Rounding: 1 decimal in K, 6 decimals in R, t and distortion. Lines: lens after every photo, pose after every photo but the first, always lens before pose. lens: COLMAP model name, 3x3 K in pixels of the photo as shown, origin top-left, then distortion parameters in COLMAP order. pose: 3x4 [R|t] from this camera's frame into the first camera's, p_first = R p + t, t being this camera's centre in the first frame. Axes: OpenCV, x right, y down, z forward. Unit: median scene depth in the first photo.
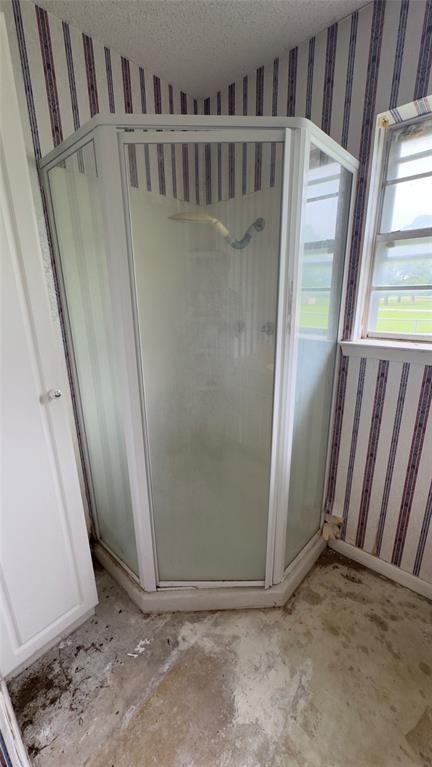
lens RADIAL K [[307.8, 0, 216.3], [0, 307.8, 381.9], [0, 0, 1]] dist [-0.000723, 0.000132]
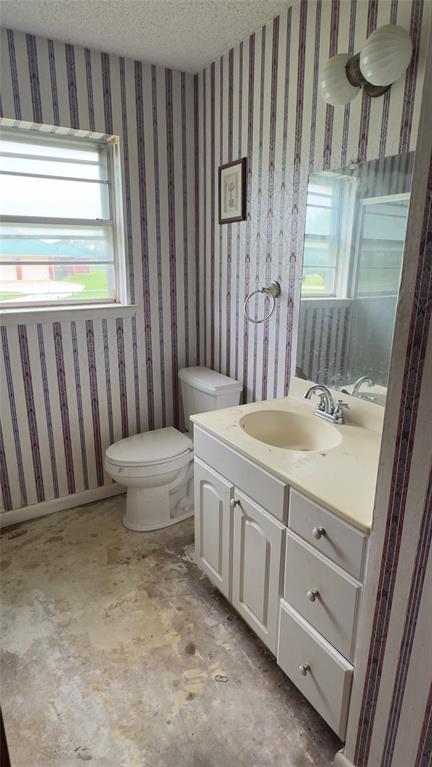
lens RADIAL K [[439.2, 0, 215.8], [0, 439.2, 385.2], [0, 0, 1]] dist [-0.002422, 0.000026]
pose [[0.286038, -0.243172, 0.926849, -0.750283], [0.254926, 0.951716, 0.171022, 0.079138], [-0.923685, 0.187360, 0.334218, -0.267147]]
